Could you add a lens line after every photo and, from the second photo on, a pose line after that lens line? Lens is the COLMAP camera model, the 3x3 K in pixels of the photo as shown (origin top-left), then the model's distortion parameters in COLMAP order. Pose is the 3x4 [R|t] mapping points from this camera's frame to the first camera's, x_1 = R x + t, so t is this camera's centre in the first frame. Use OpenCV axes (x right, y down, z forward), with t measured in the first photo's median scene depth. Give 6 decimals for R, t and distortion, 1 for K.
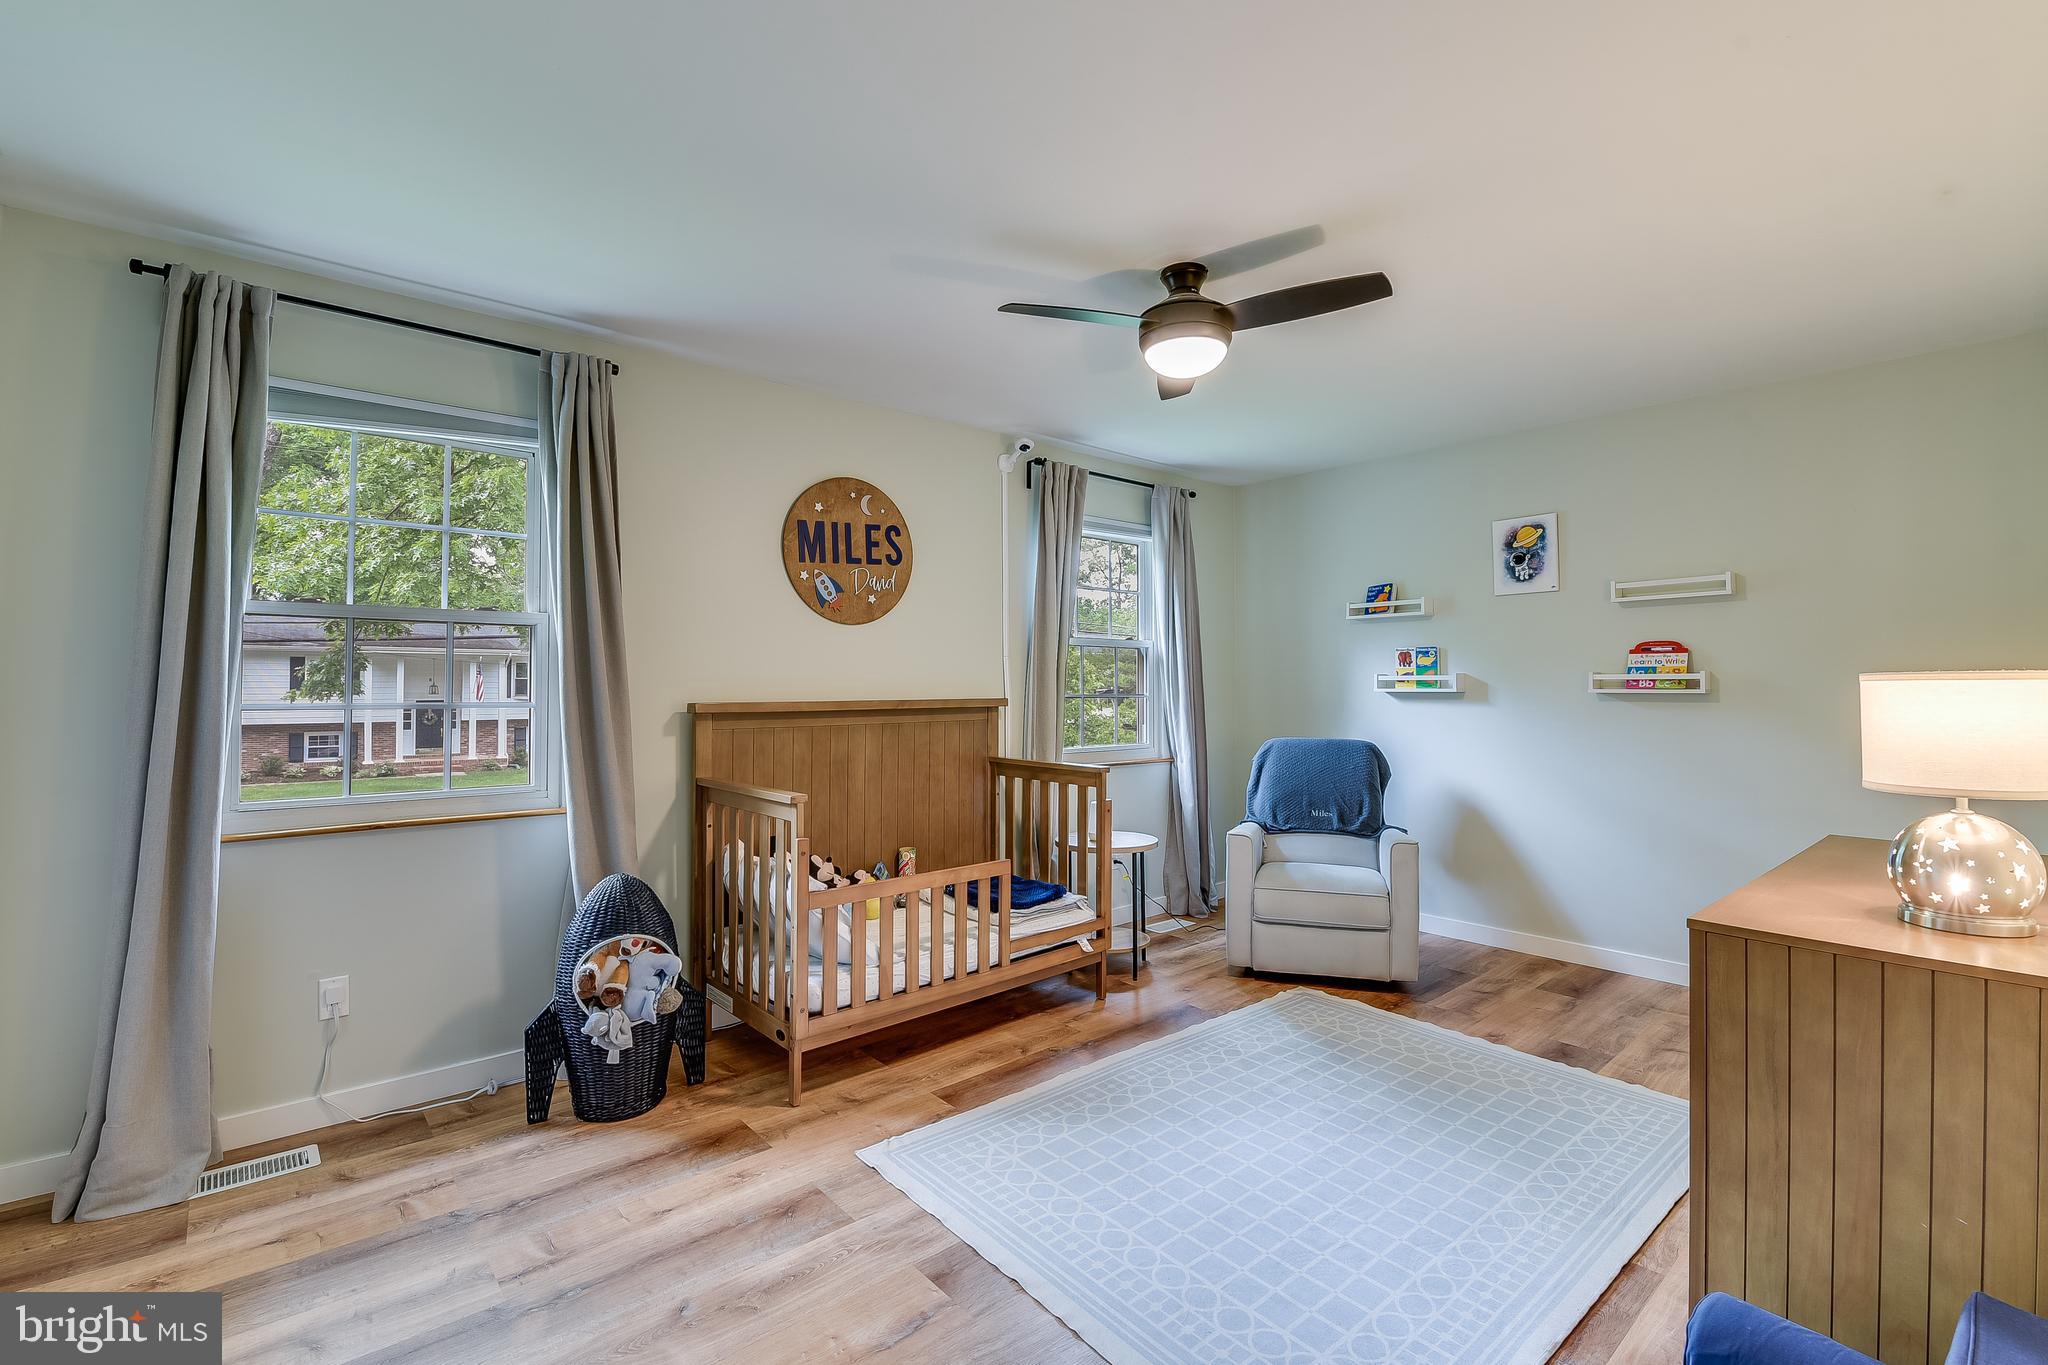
lens RADIAL K [[828.6, 0, 1017.3], [0, 828.6, 664.5], [0, 0, 1]] dist [-0.001910, -0.000309]
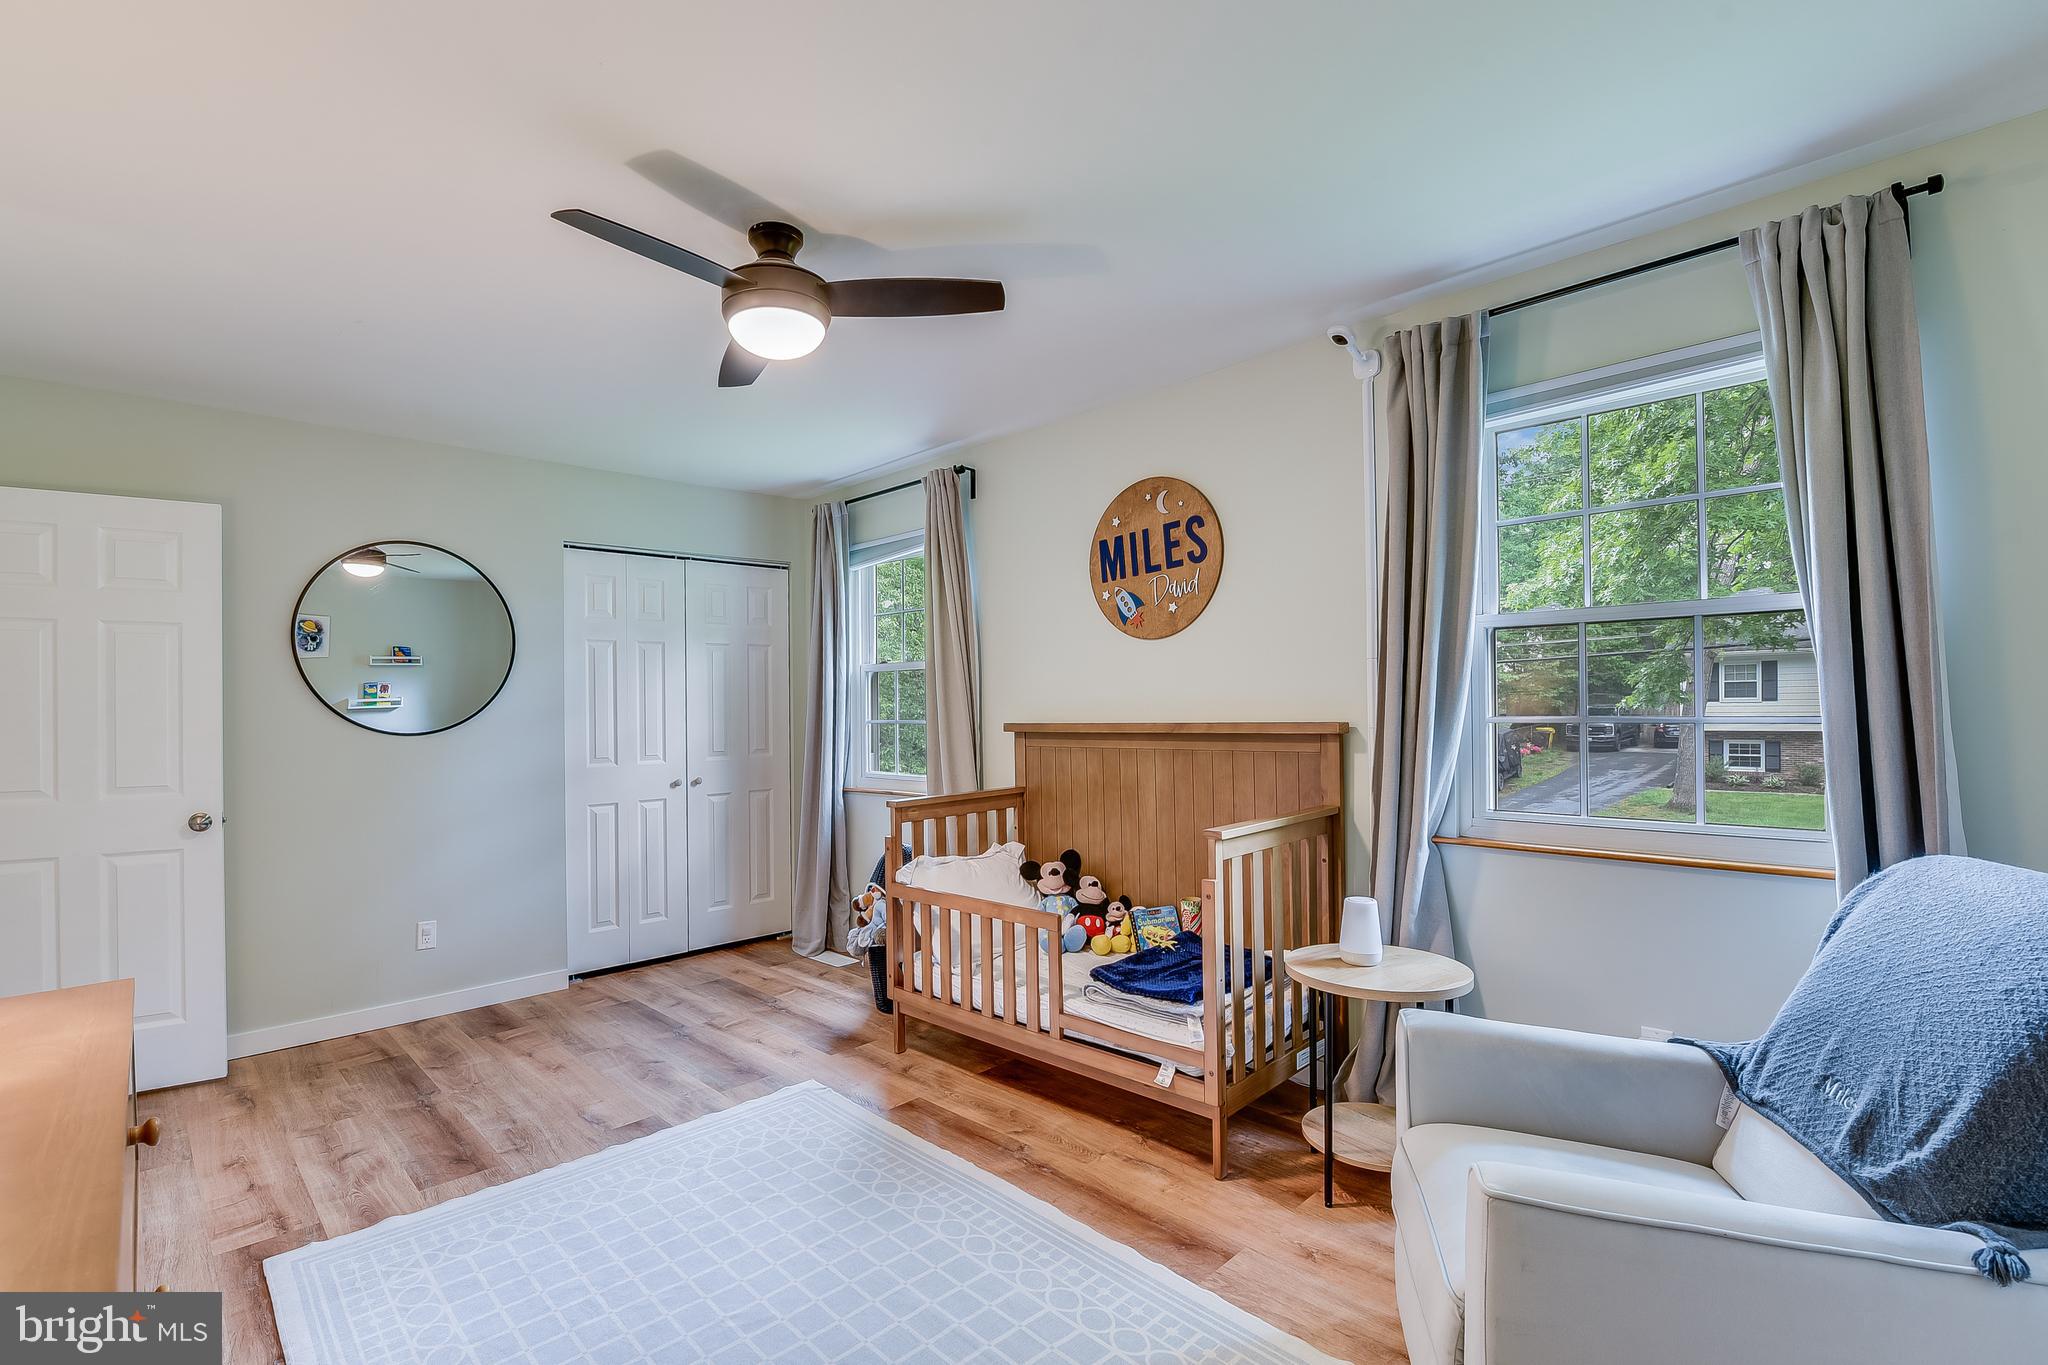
lens RADIAL K [[897.1, 0, 1032.5], [0, 897.1, 695.7], [0, 0, 1]] dist [-0.001791, -0.000312]
pose [[0.131568, -0.011767, -0.991237, 0.779485], [0.044032, 0.999012, -0.006014, 0.014416], [0.990329, -0.042855, 0.131956, 0.752415]]
